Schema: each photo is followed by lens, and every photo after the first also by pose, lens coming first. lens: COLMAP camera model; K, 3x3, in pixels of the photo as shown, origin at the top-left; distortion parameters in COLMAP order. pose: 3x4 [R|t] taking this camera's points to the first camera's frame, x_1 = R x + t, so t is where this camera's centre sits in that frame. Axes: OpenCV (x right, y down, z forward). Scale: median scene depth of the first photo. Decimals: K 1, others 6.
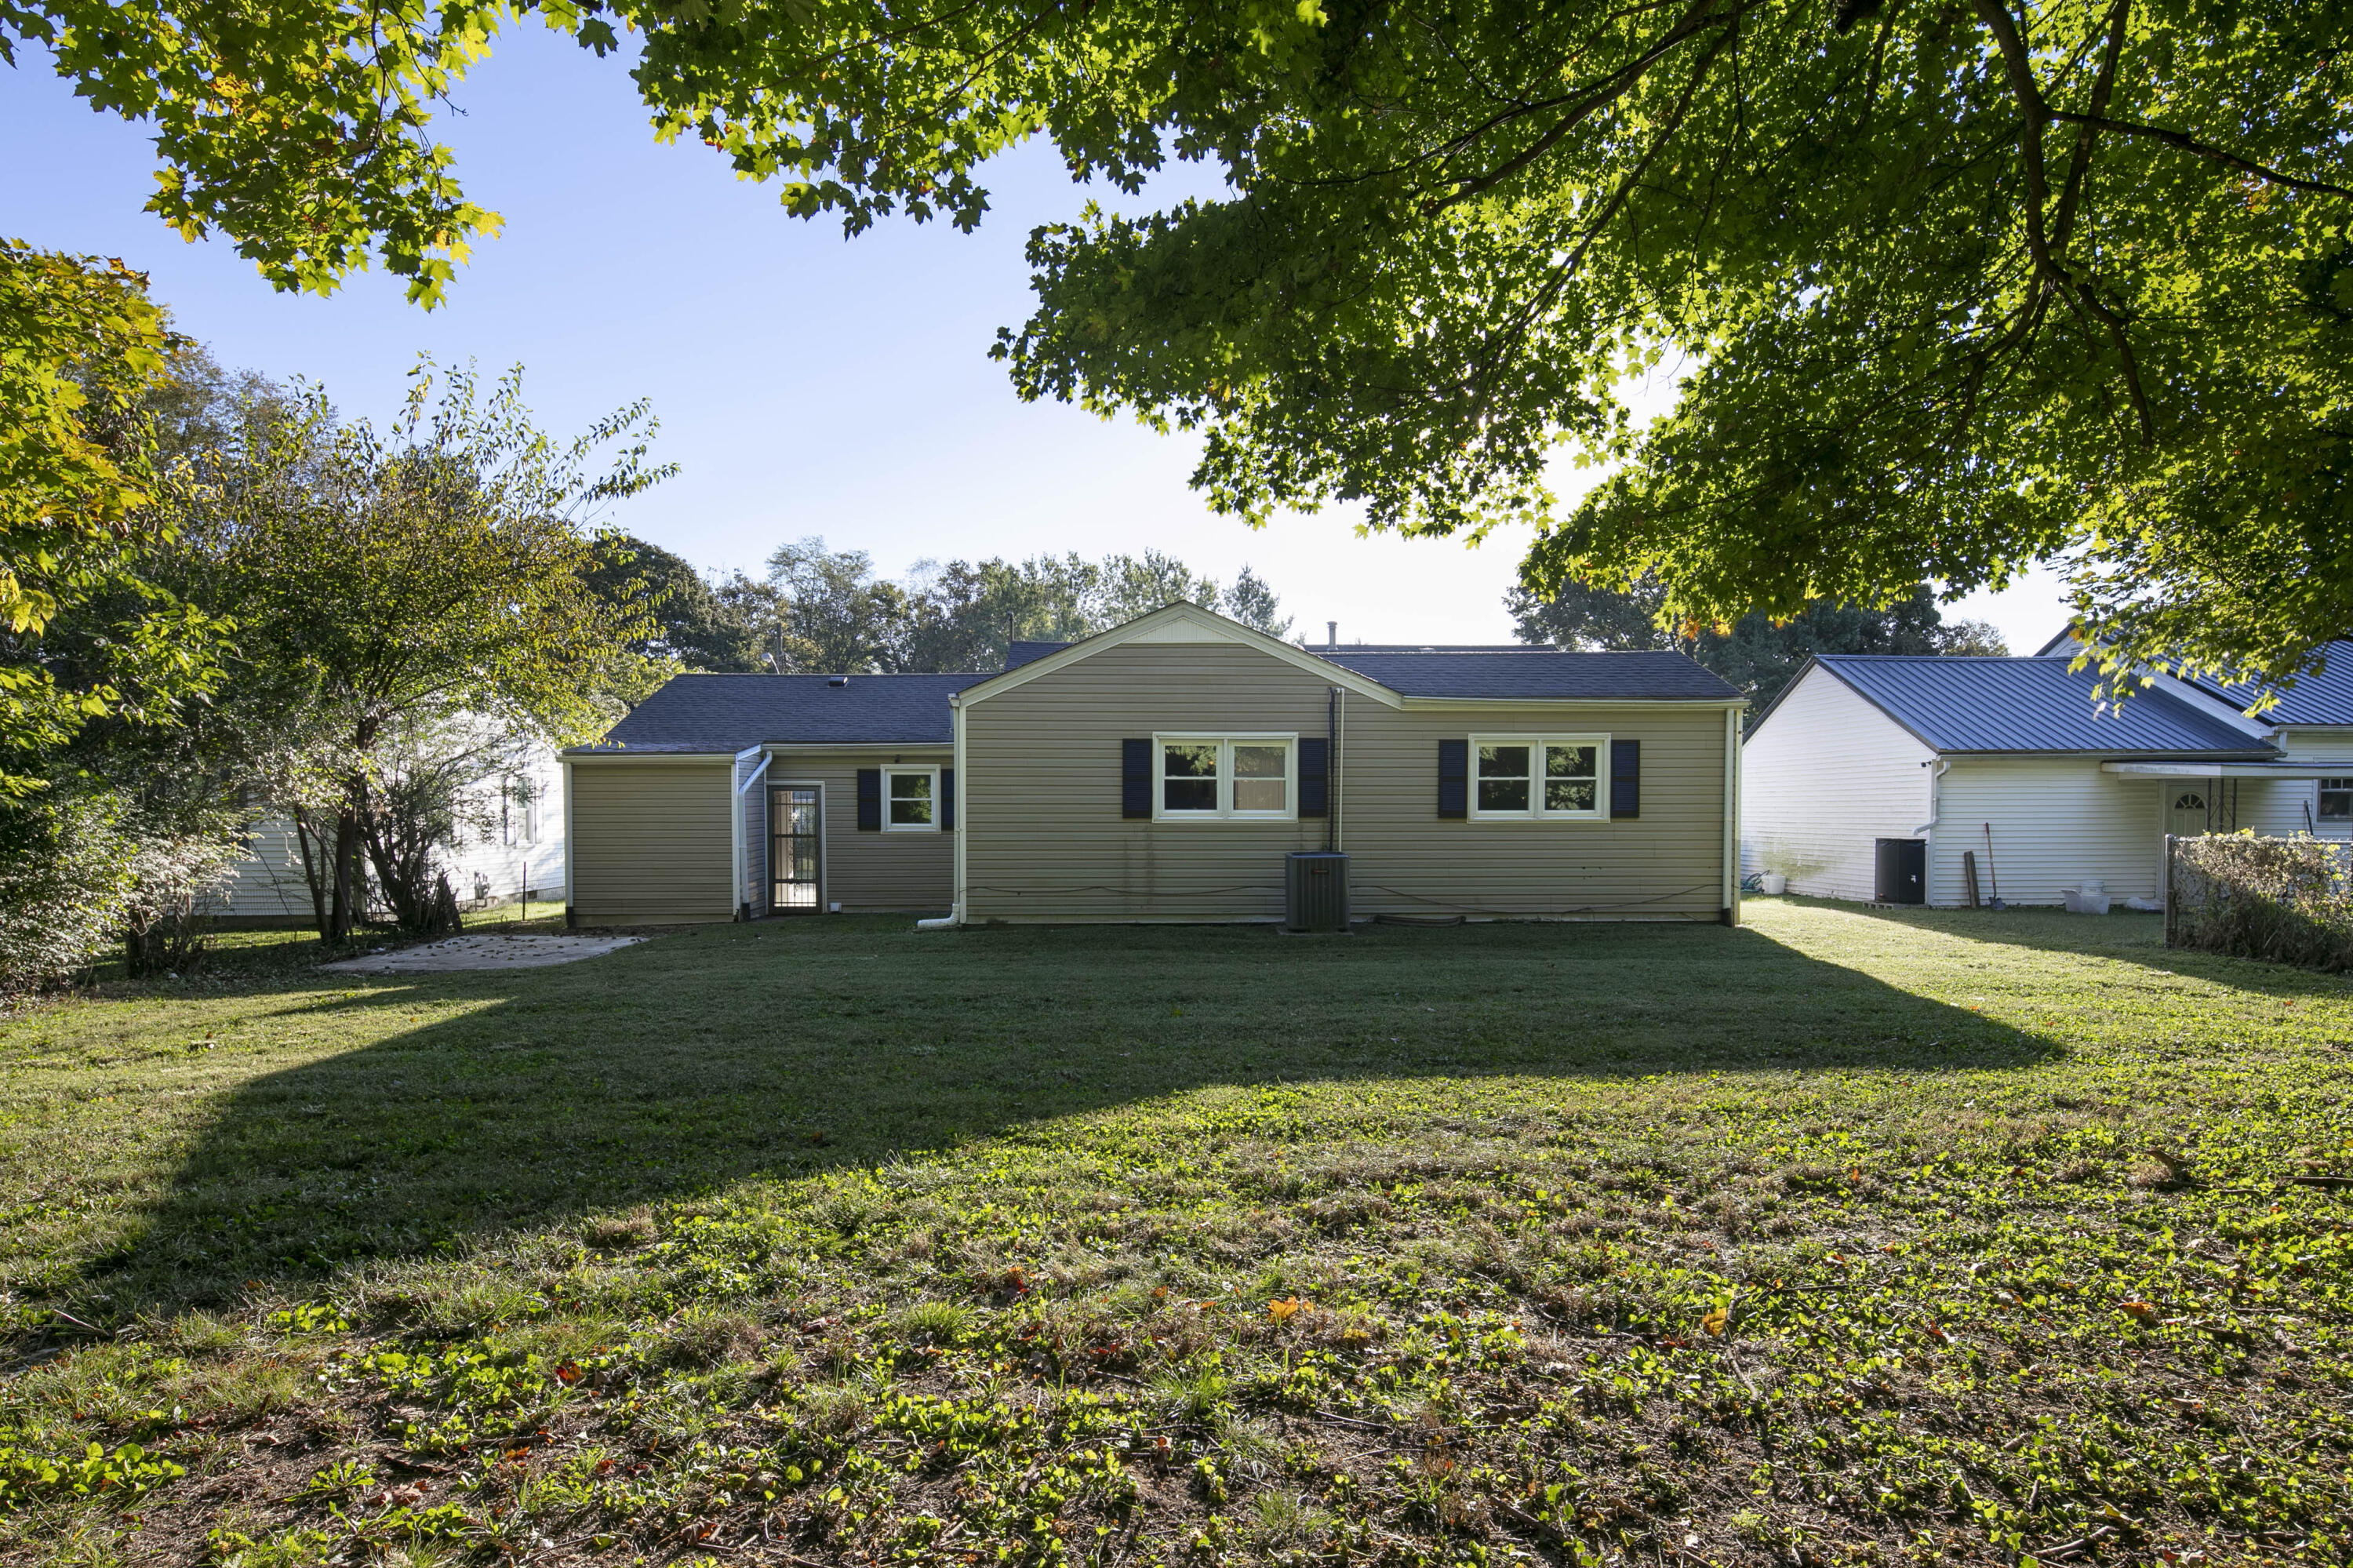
lens RADIAL K [[1277.5, 0, 1173.2], [0, 1277.5, 823.2], [0, 0, 1]] dist [-0.004799, -0.000365]
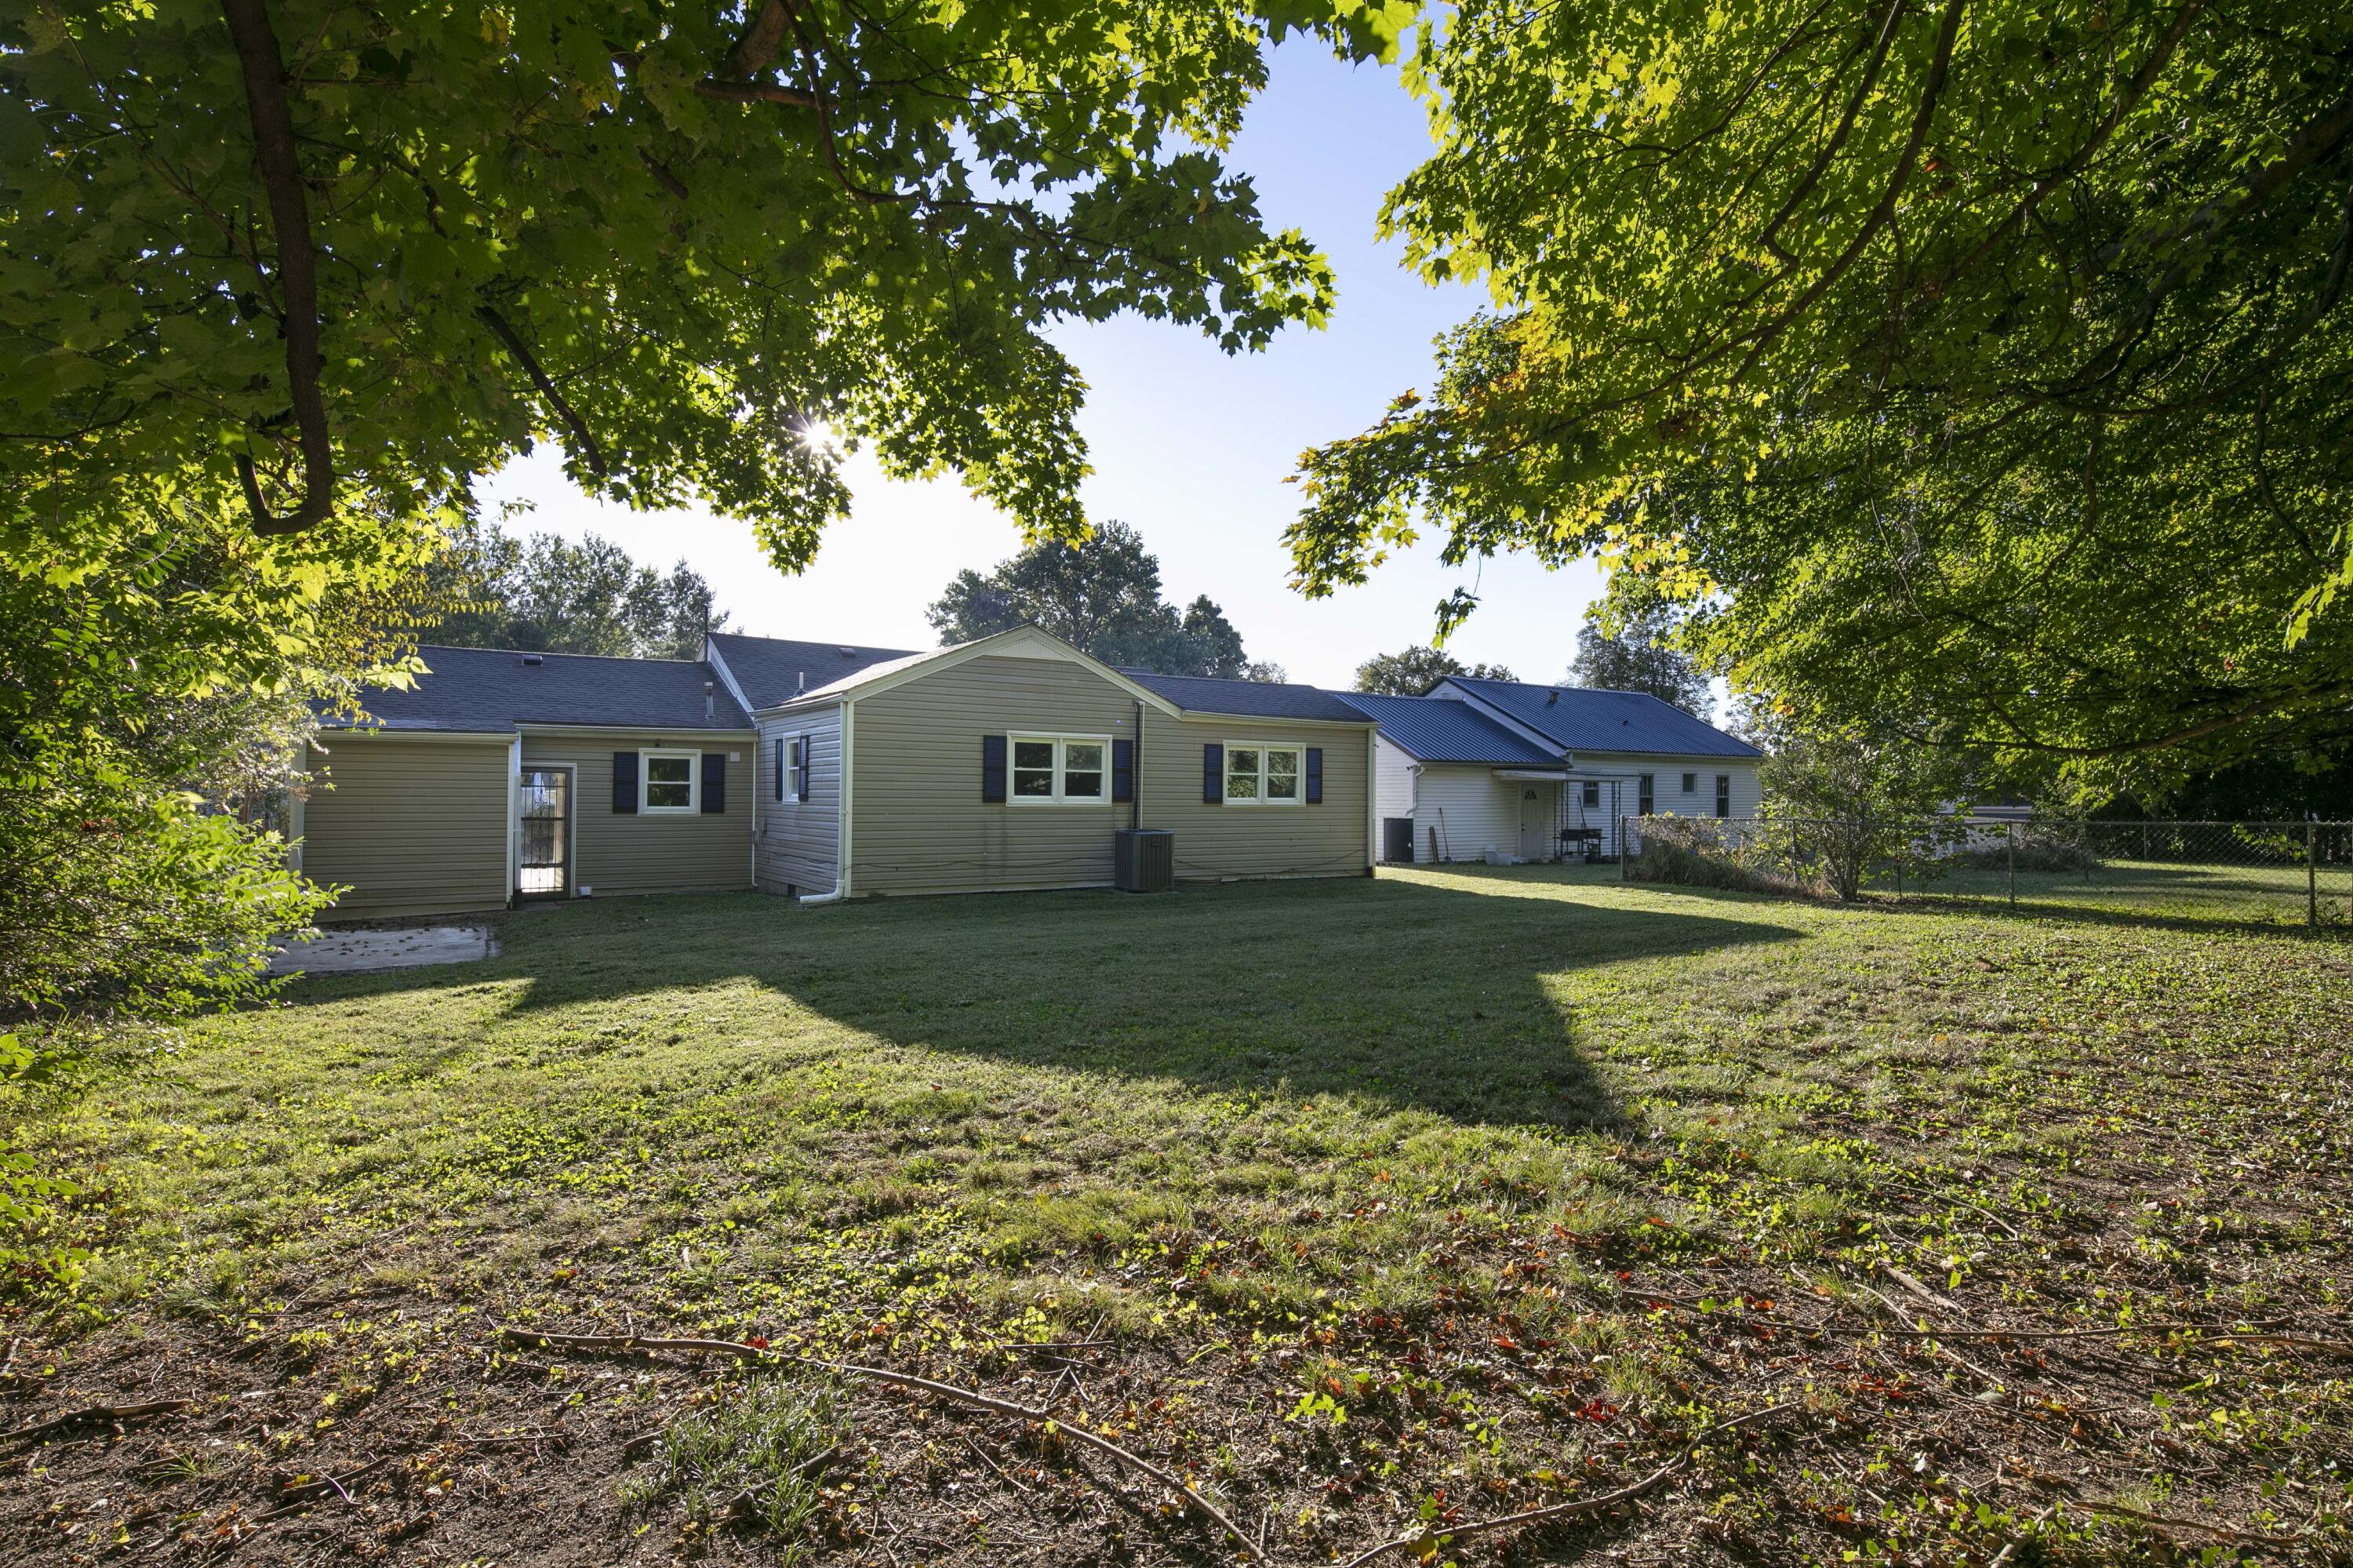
lens RADIAL K [[1148.0, 0, 1159.9], [0, 1148.0, 767.8], [0, 0, 1]] dist [0.001824, 0.000312]
pose [[0.852180, 0.019560, 0.522883, -0.451970], [-0.002271, 0.999430, -0.033685, -0.000693], [-0.523244, 0.027518, 0.851739, 0.011795]]
